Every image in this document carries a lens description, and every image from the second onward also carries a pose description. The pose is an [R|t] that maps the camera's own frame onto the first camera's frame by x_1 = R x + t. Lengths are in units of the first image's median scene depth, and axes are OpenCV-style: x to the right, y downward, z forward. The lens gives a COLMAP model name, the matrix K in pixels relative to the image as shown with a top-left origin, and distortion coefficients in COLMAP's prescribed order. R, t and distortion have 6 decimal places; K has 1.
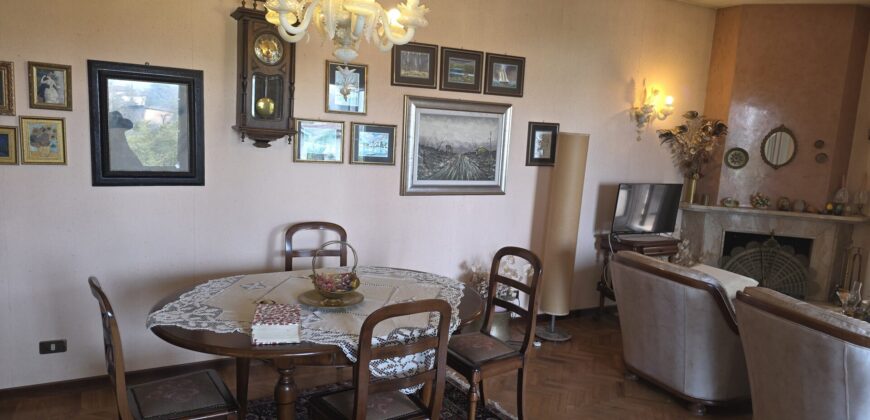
lens RADIAL K [[593.1, 0, 435.0], [0, 593.1, 210.0], [0, 0, 1]] dist [0.004321, 0.000190]
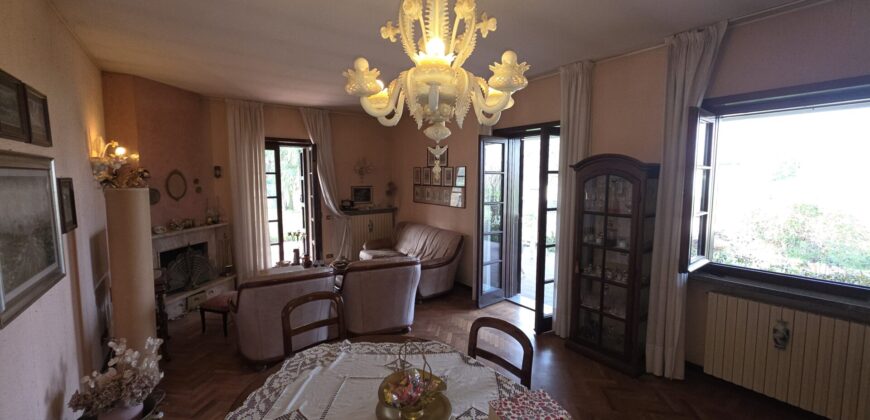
lens RADIAL K [[343.6, 0, 435.7], [0, 343.6, 206.5], [0, 0, 1]] dist [-0.001088, -0.000078]
pose [[-0.121503, -0.138911, 0.982823, -0.324570], [0.132282, 0.979060, 0.154733, -0.106661], [-0.983737, 0.148811, -0.100583, 0.509519]]
